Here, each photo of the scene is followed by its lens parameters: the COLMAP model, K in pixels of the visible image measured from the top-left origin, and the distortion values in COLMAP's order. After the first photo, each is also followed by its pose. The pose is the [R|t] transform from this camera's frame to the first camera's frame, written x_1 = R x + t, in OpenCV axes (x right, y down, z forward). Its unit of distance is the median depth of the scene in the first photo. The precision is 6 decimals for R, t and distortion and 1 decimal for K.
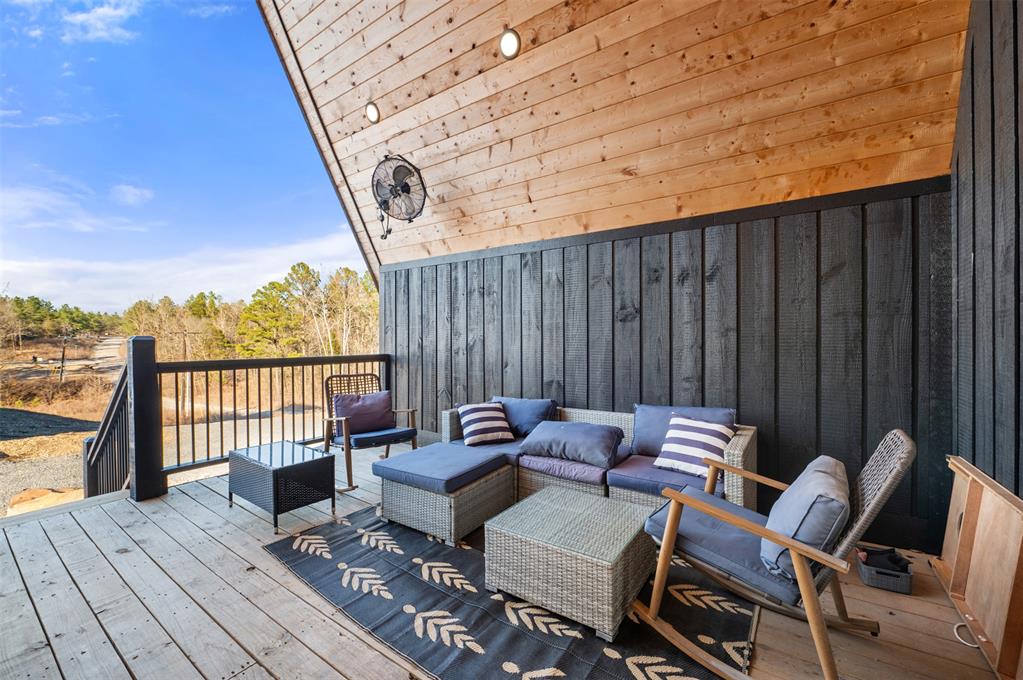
lens RADIAL K [[414.5, 0, 511.3], [0, 414.5, 341.9], [0, 0, 1]] dist [-0.007169, -0.000066]
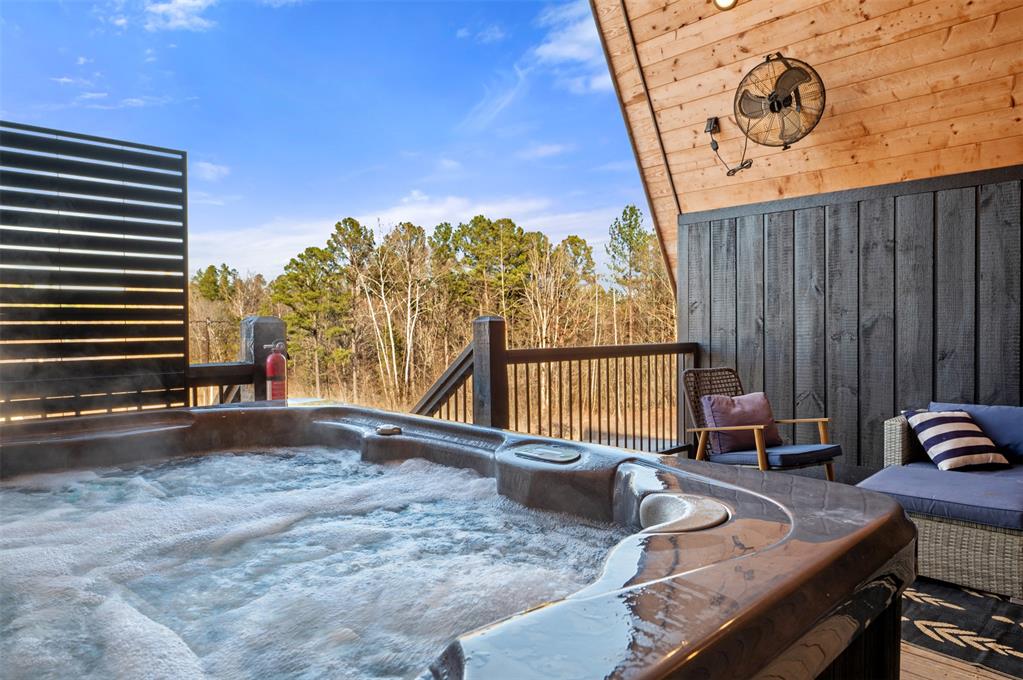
lens RADIAL K [[653.9, 0, 510.1], [0, 653.9, 337.0], [0, 0, 1]] dist [-0.001117, -0.003579]
pose [[0.978621, -0.006531, -0.205569, -0.425692], [0.008136, 0.999943, 0.006962, 0.011500], [0.205511, -0.008485, 0.978618, -0.145694]]
